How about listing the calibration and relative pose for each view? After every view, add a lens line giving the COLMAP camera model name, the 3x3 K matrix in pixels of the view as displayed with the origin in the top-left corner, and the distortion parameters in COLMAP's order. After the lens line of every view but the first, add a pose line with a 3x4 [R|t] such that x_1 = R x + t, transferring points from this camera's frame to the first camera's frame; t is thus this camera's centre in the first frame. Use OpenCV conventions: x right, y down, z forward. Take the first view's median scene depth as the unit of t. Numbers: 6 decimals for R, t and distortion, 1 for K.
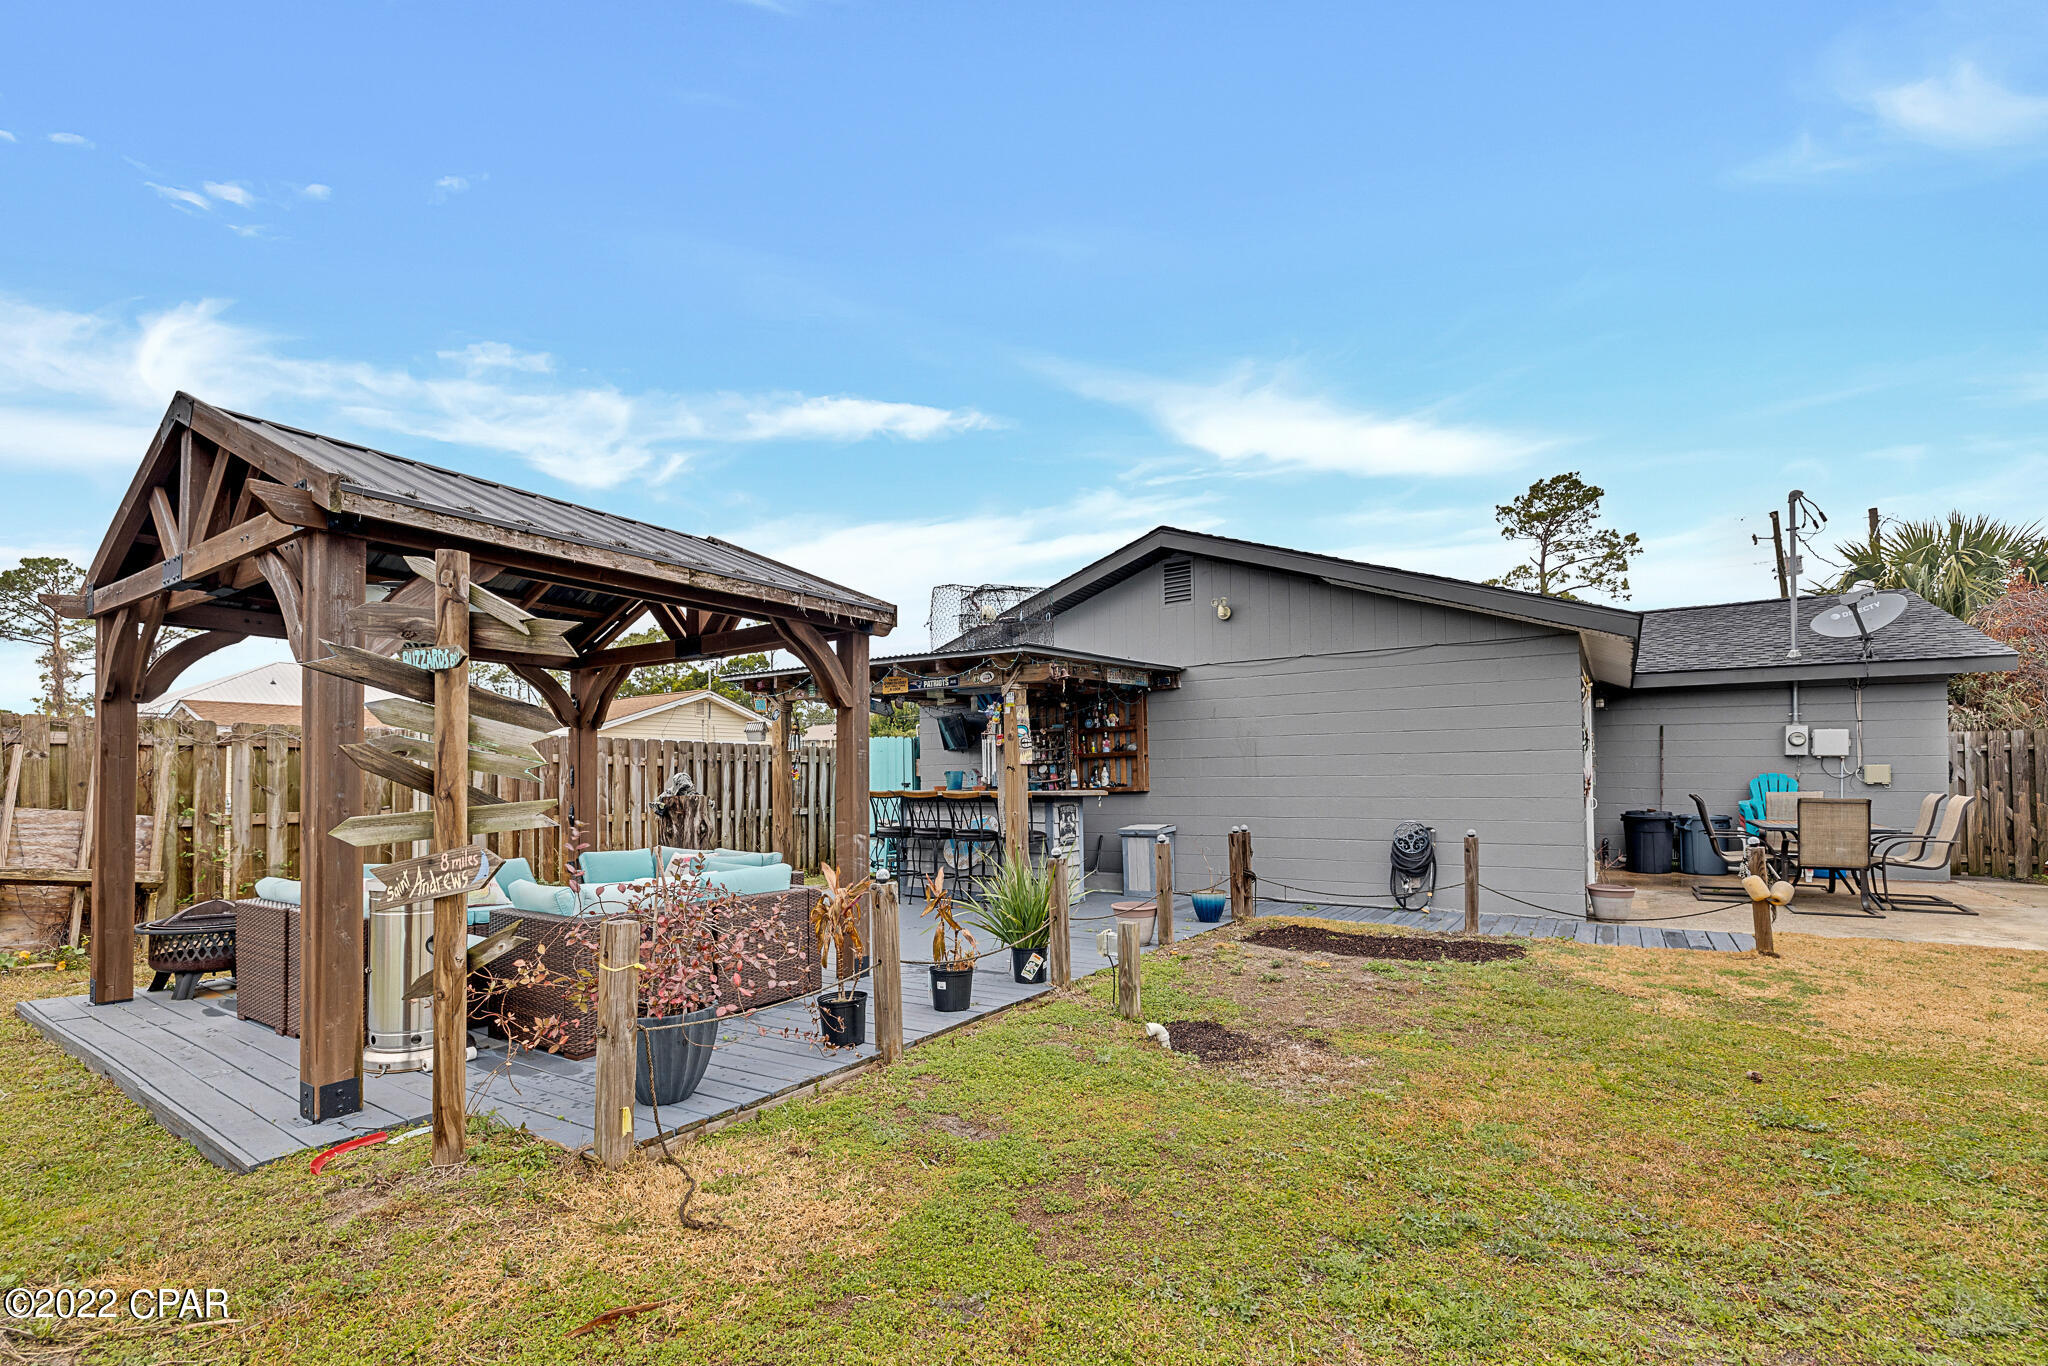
lens RADIAL K [[899.5, 0, 1033.2], [0, 899.5, 744.7], [0, 0, 1]] dist [-0.000158, -0.000152]
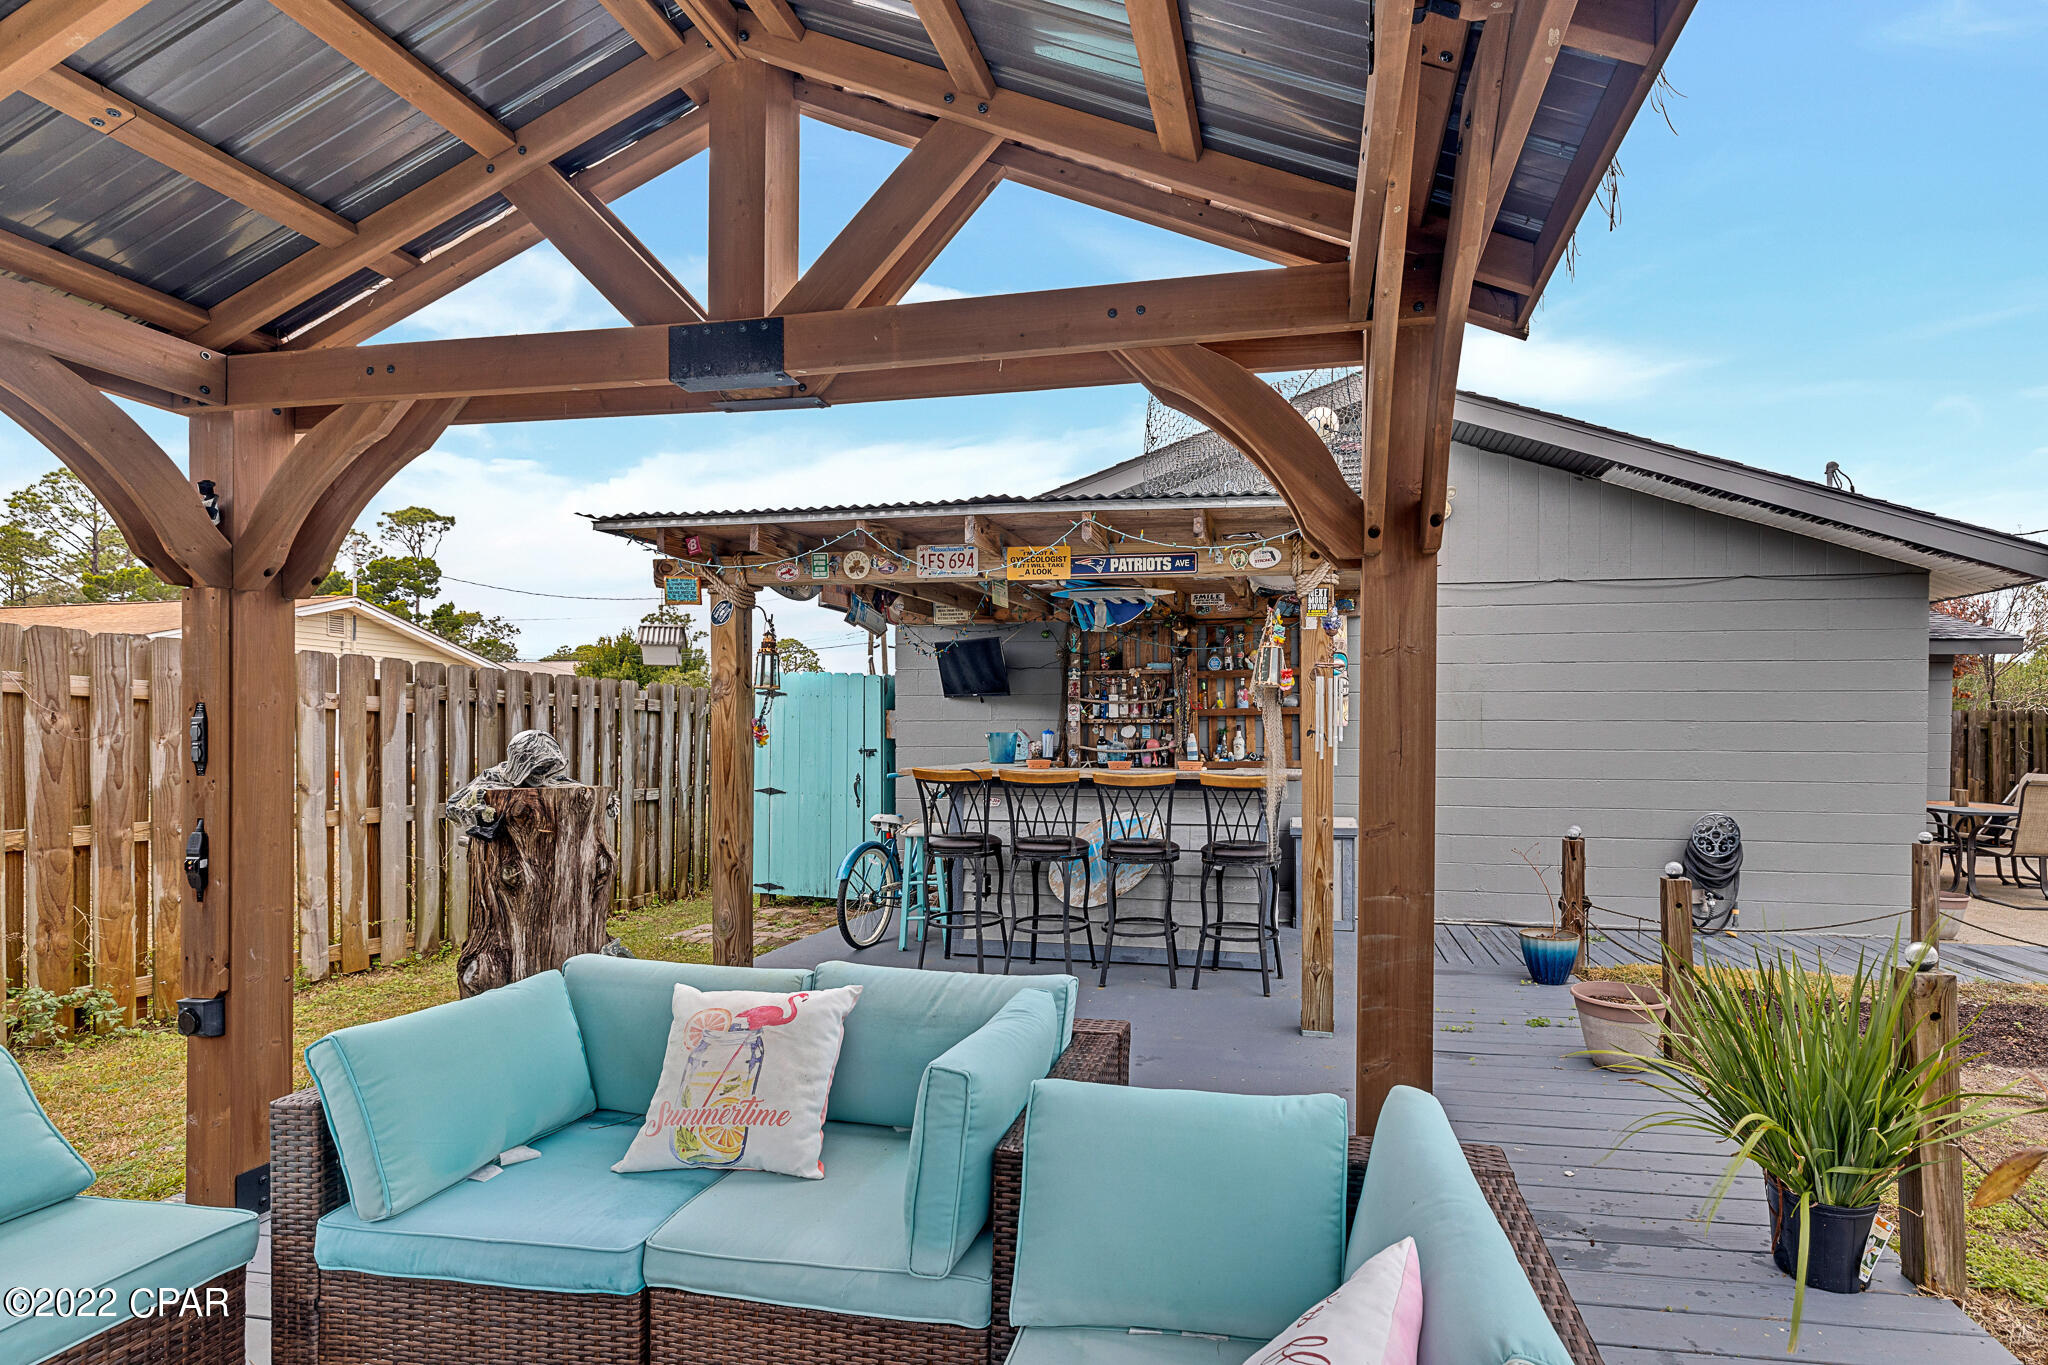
lens RADIAL K [[906.5, 0, 1164.0], [0, 906.5, 738.4], [0, 0, 1]] dist [-0.002669, 0.000206]
pose [[0.913076, 0.014047, 0.407548, -0.262063], [-0.029686, 0.999045, 0.032075, 0.011757], [-0.406708, -0.041385, 0.912620, 0.449610]]
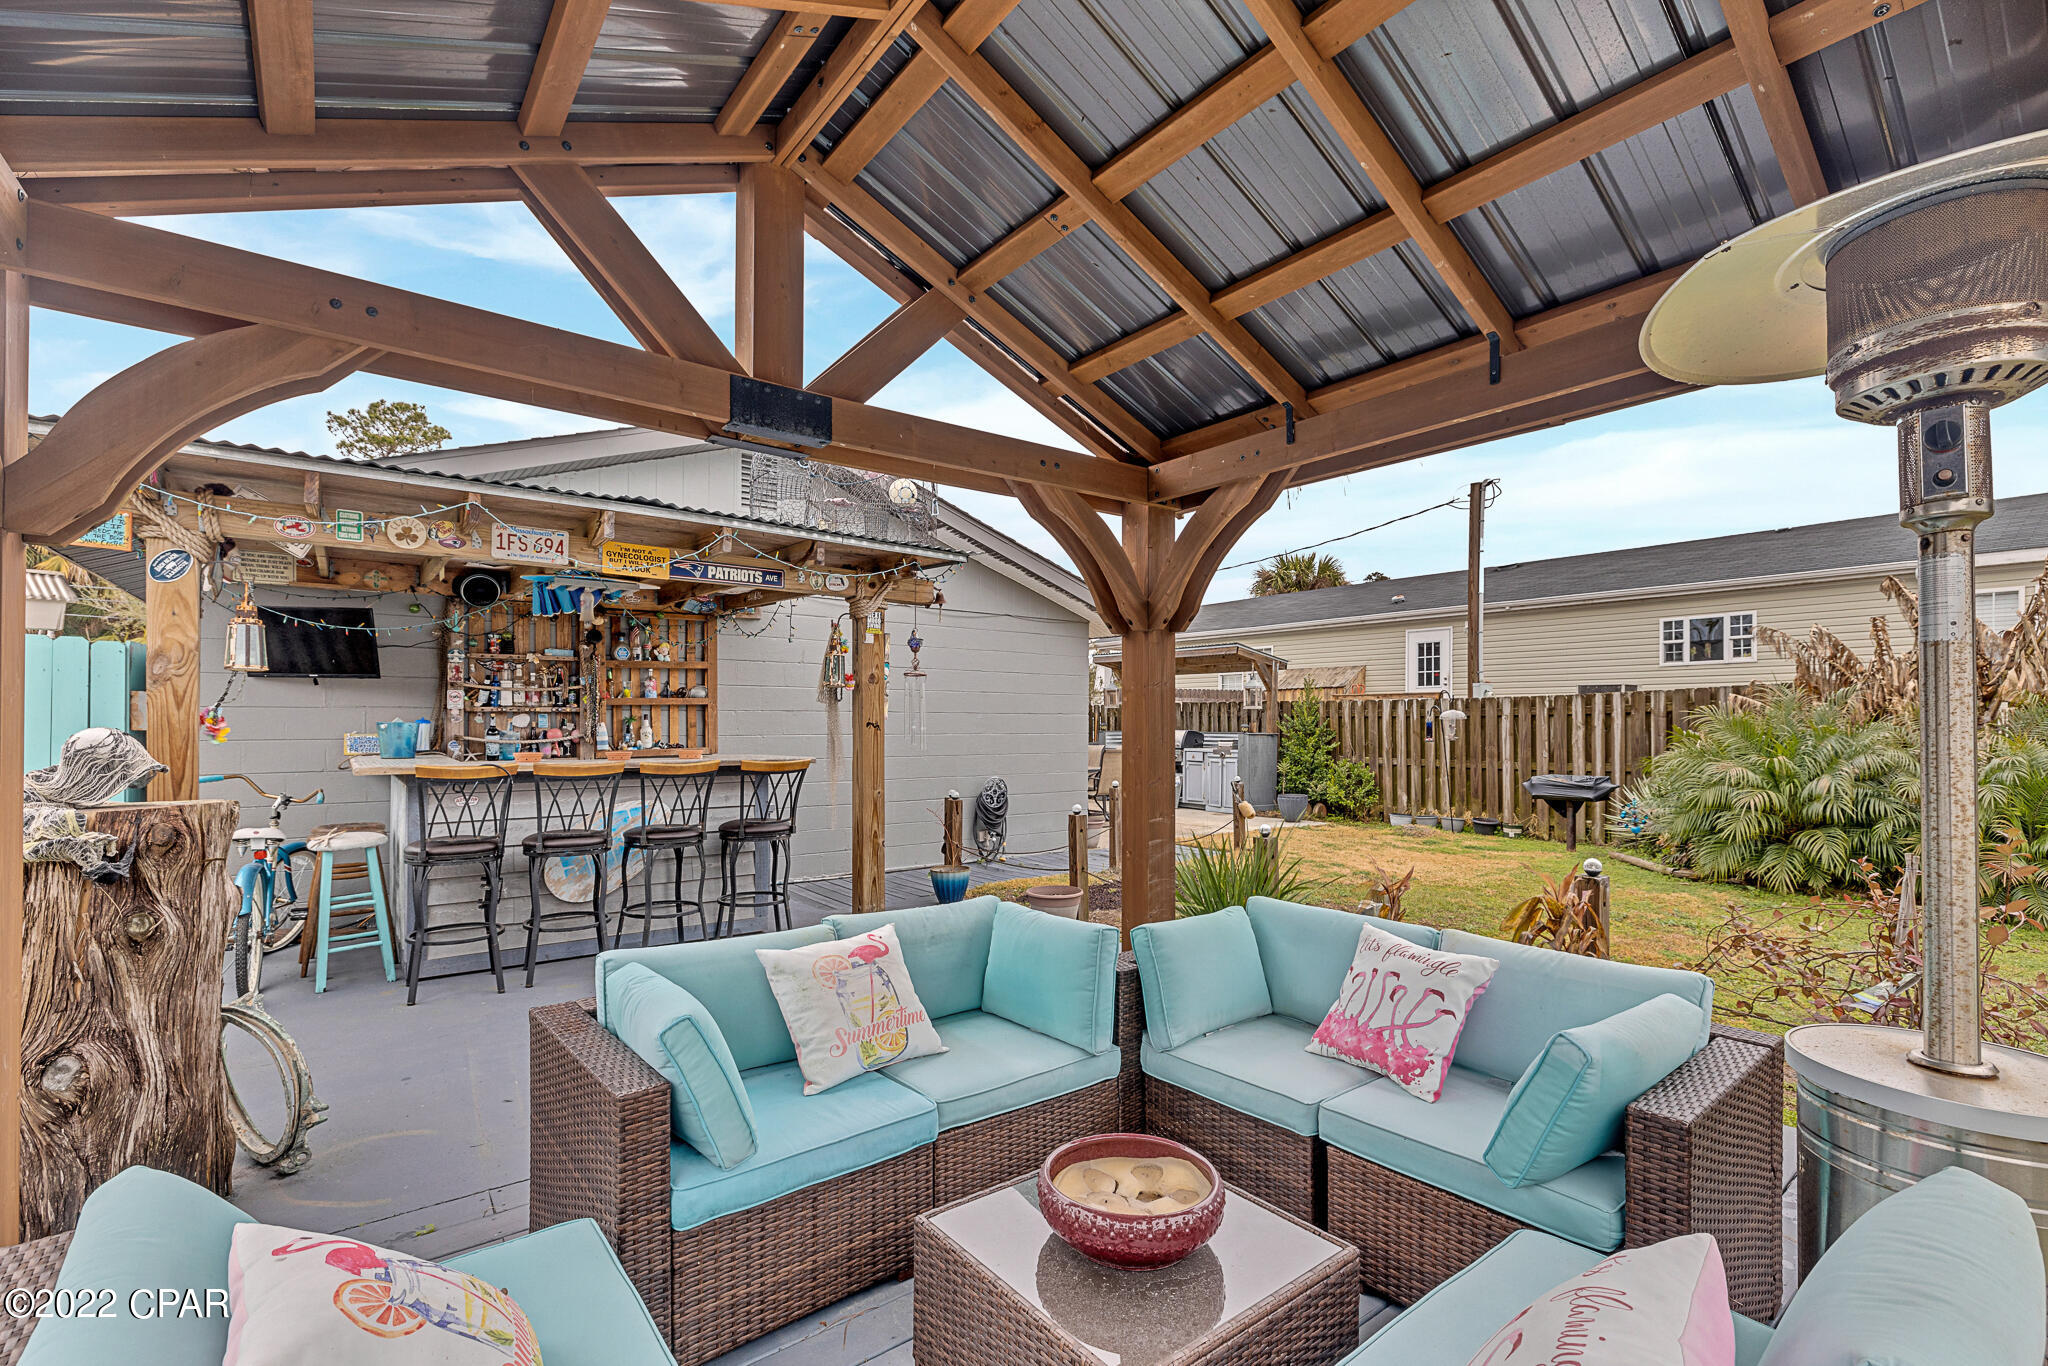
lens RADIAL K [[881.6, 0, 1028.9], [0, 881.6, 733.9], [0, 0, 1]] dist [-0.001628, -0.000551]
pose [[0.327349, -0.000710, 0.944903, -0.495793], [-0.042711, 0.998966, 0.015547, 0.013943], [-0.943938, -0.045447, 0.326980, 0.549146]]
